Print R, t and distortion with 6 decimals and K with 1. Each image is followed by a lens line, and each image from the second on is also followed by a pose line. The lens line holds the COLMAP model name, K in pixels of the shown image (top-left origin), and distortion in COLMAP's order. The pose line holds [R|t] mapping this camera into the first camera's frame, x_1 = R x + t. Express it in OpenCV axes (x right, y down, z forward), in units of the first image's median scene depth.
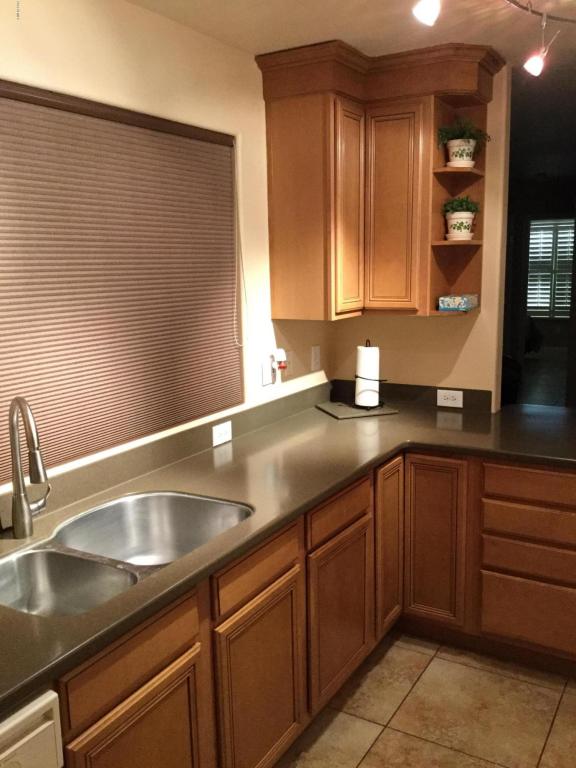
lens RADIAL K [[691.5, 0, 288.0], [0, 691.5, 384.0], [0, 0, 1]] dist [0.145321, -0.322886]
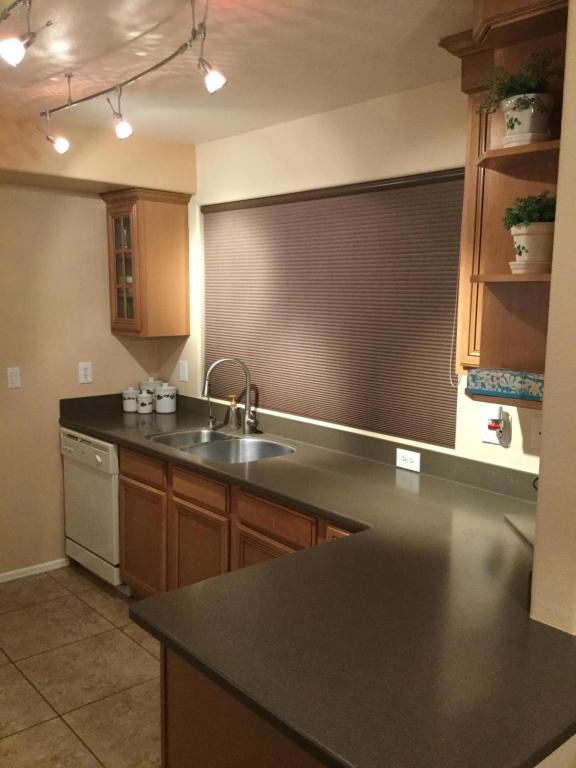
lens RADIAL K [[691.5, 0, 288.0], [0, 691.5, 384.0], [0, 0, 1]] dist [0.145321, -0.322886]
pose [[-0.375896, 0.145650, -0.915144, 0.904782], [-0.161601, 0.962134, 0.219506, -0.236623], [0.912462, 0.230400, -0.338125, 1.153101]]
